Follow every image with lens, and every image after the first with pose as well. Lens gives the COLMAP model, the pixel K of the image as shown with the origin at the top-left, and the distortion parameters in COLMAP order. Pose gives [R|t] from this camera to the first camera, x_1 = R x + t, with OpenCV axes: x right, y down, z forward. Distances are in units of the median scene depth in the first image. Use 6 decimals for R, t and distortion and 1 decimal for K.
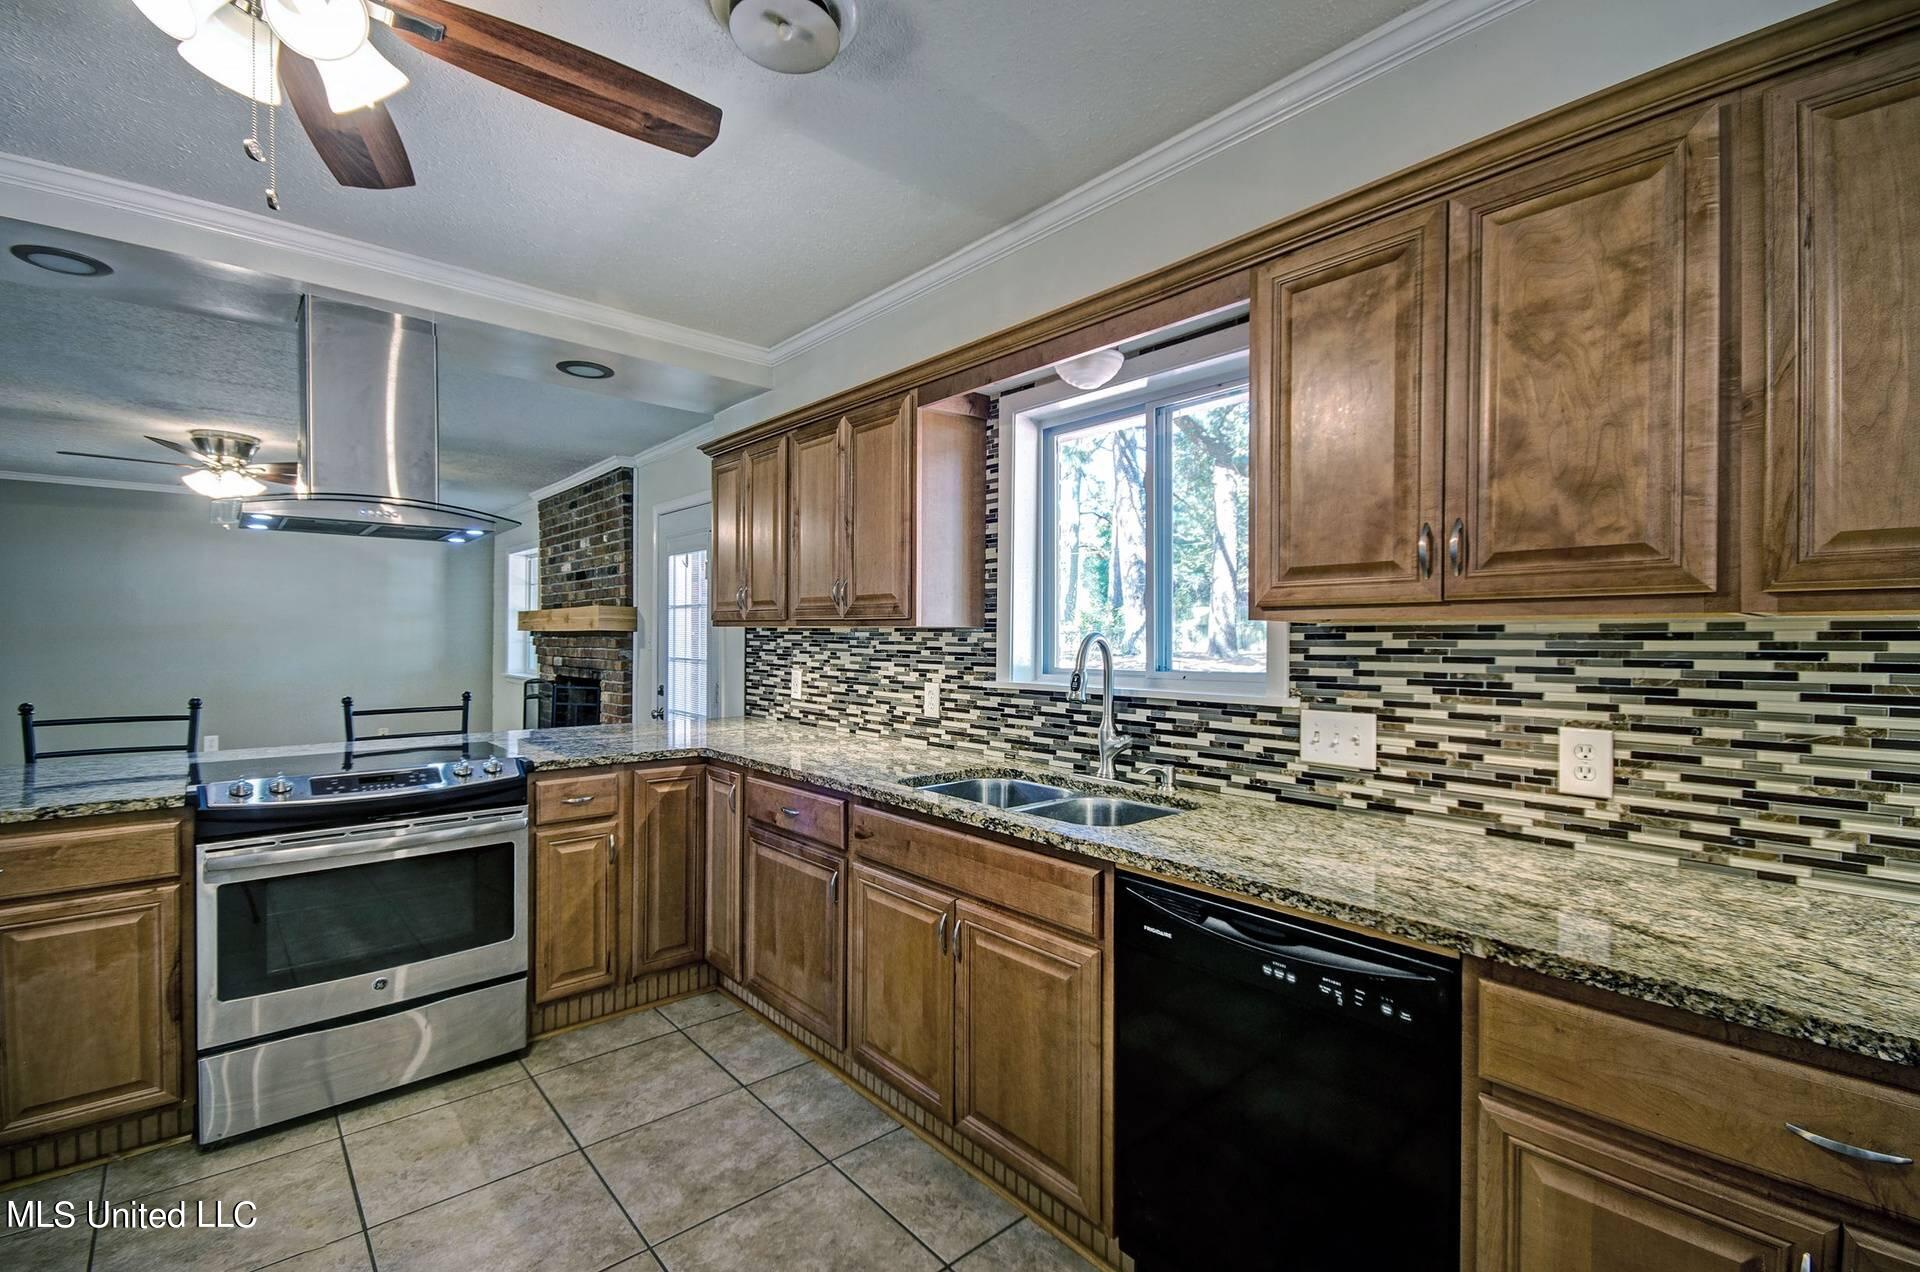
lens RADIAL K [[845.6, 0, 960.3], [0, 845.6, 642.5], [0, 0, 1]] dist [0.027262, -0.017021]
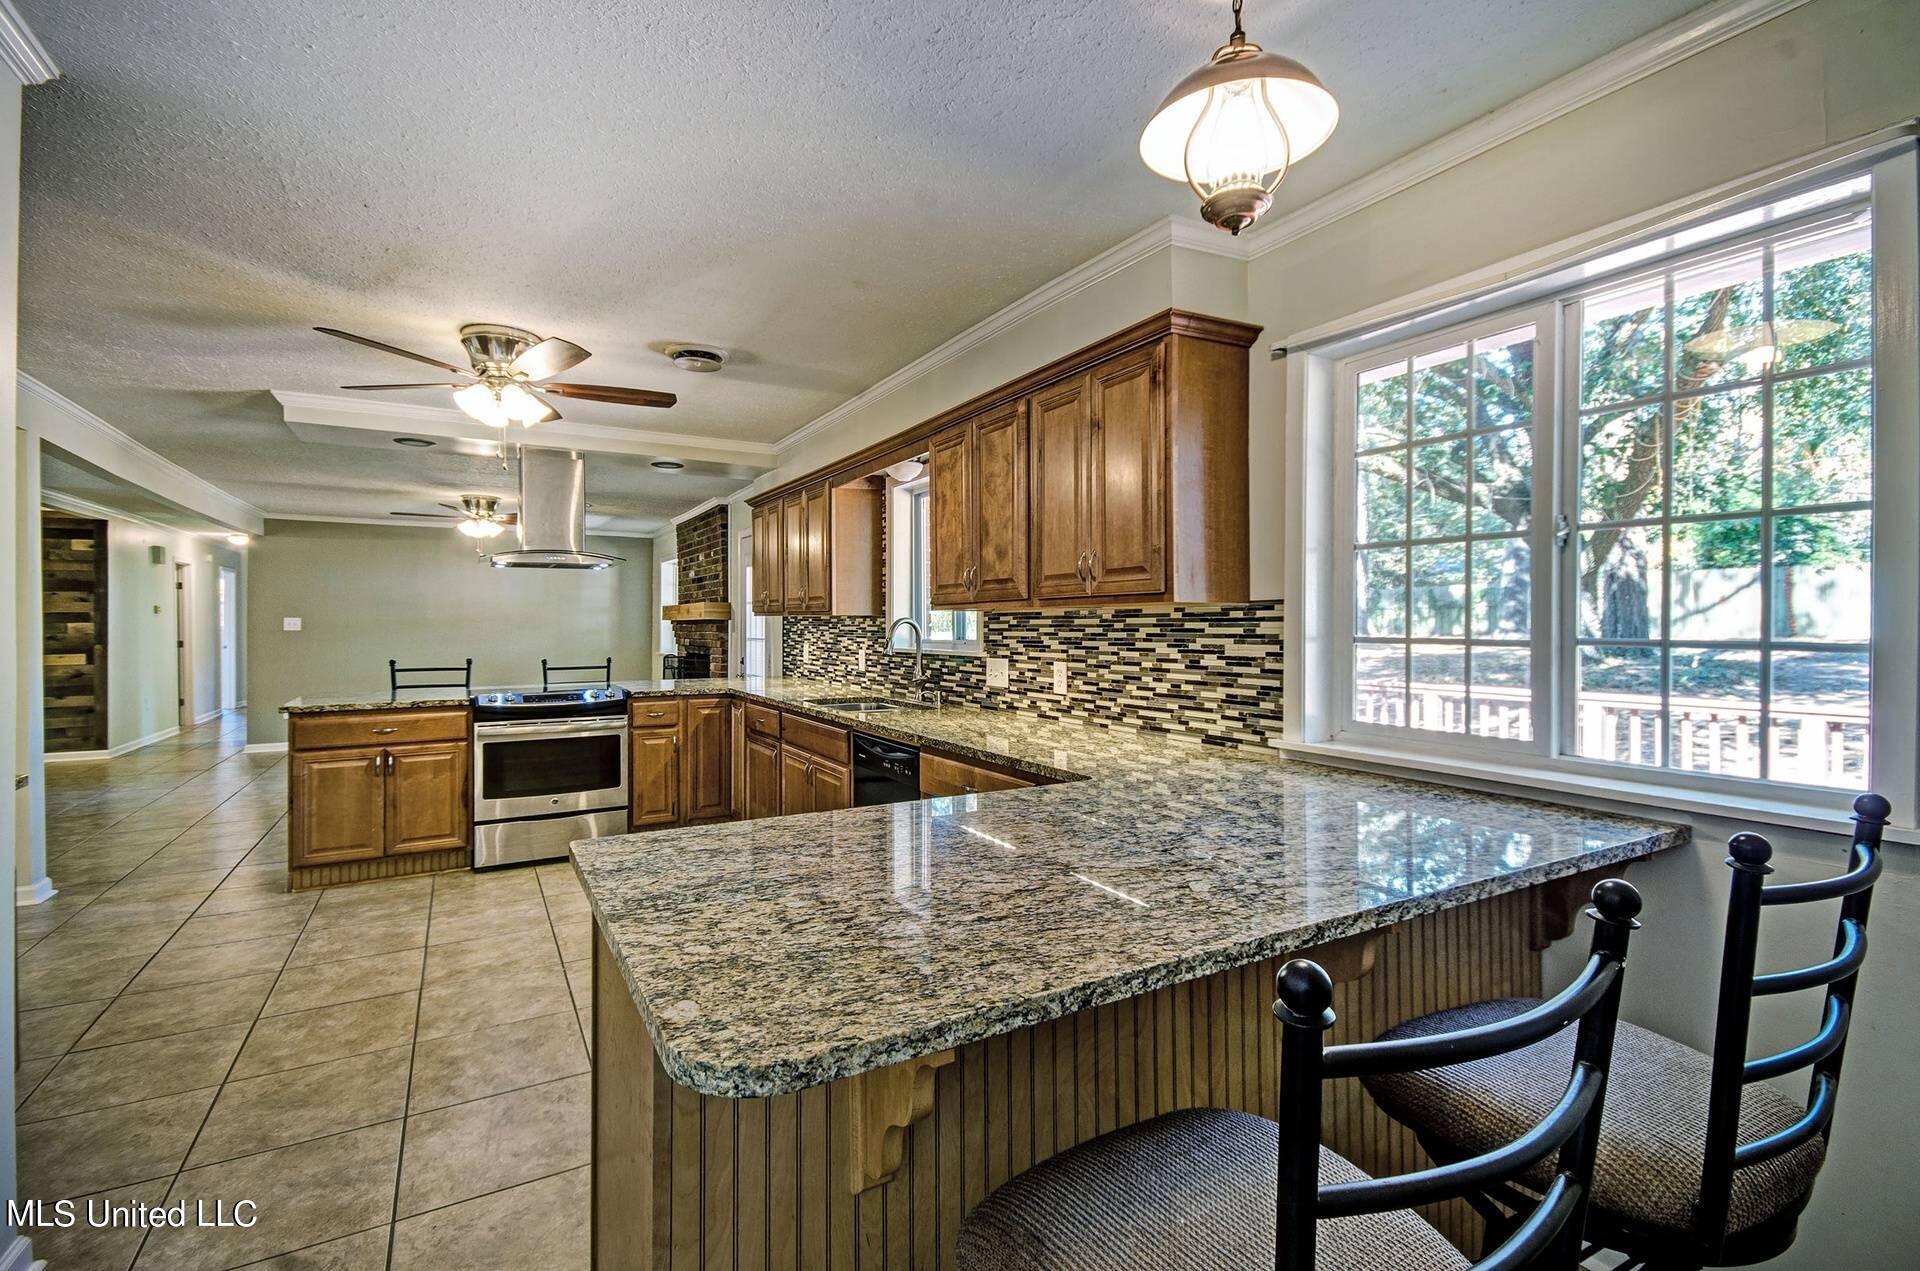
lens RADIAL K [[871.8, 0, 959.5], [0, 871.8, 616.9], [0, 0, 1]] dist [0.004424, 0.000285]
pose [[0.980013, -0.009027, -0.198727, 0.539301], [0.006029, 0.999859, -0.015684, 0.013724], [0.198840, 0.014172, 0.979929, -0.666021]]
